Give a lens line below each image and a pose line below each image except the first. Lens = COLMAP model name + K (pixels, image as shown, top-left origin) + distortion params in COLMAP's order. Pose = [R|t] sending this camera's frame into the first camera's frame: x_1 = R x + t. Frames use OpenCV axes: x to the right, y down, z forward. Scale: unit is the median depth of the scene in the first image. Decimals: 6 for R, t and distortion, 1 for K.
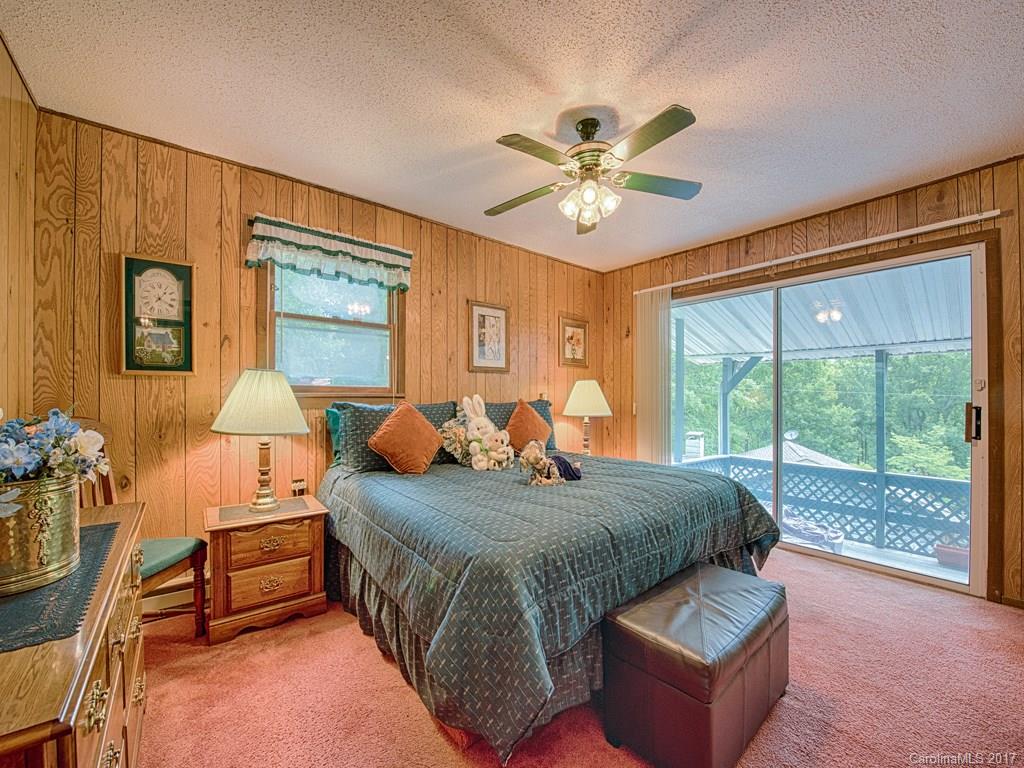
lens RADIAL K [[412.7, 0, 512.8], [0, 412.7, 391.9], [0, 0, 1]] dist [-0.017334, -0.002153]
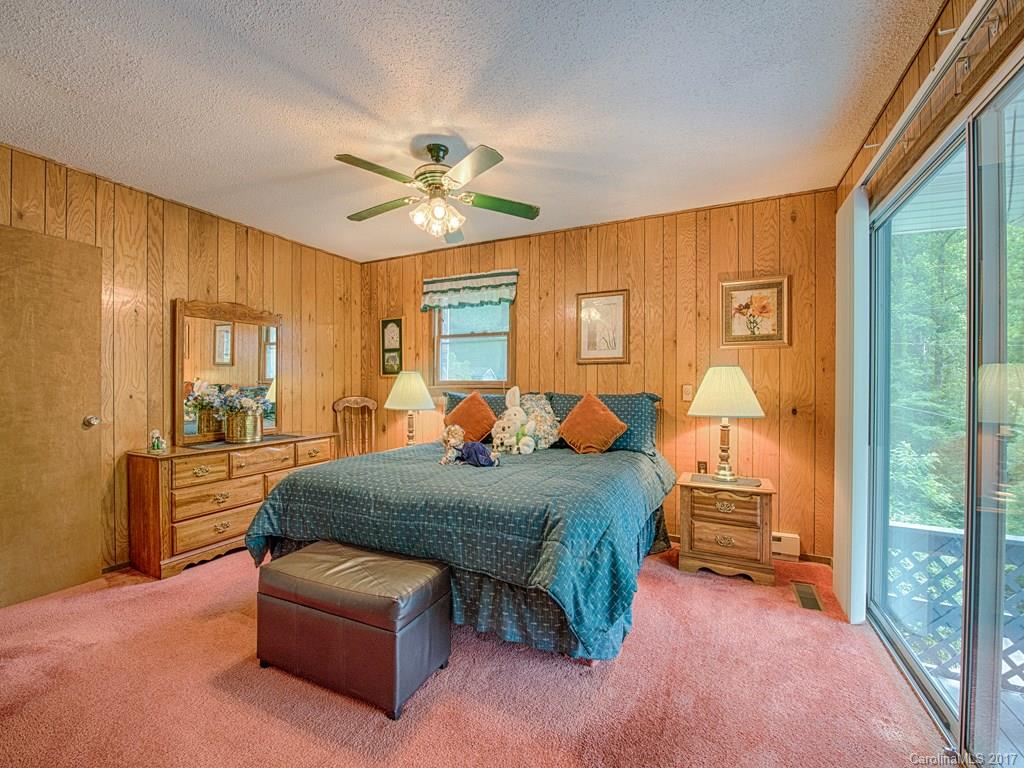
lens RADIAL K [[425.9, 0, 514.1], [0, 425.9, 385.9], [0, 0, 1]] dist [-0.008414, -0.000806]
pose [[0.428706, 0.003533, -0.903437, 0.887697], [0.010819, 0.999901, 0.009045, -0.007256], [0.903379, -0.013652, 0.428625, 0.455339]]
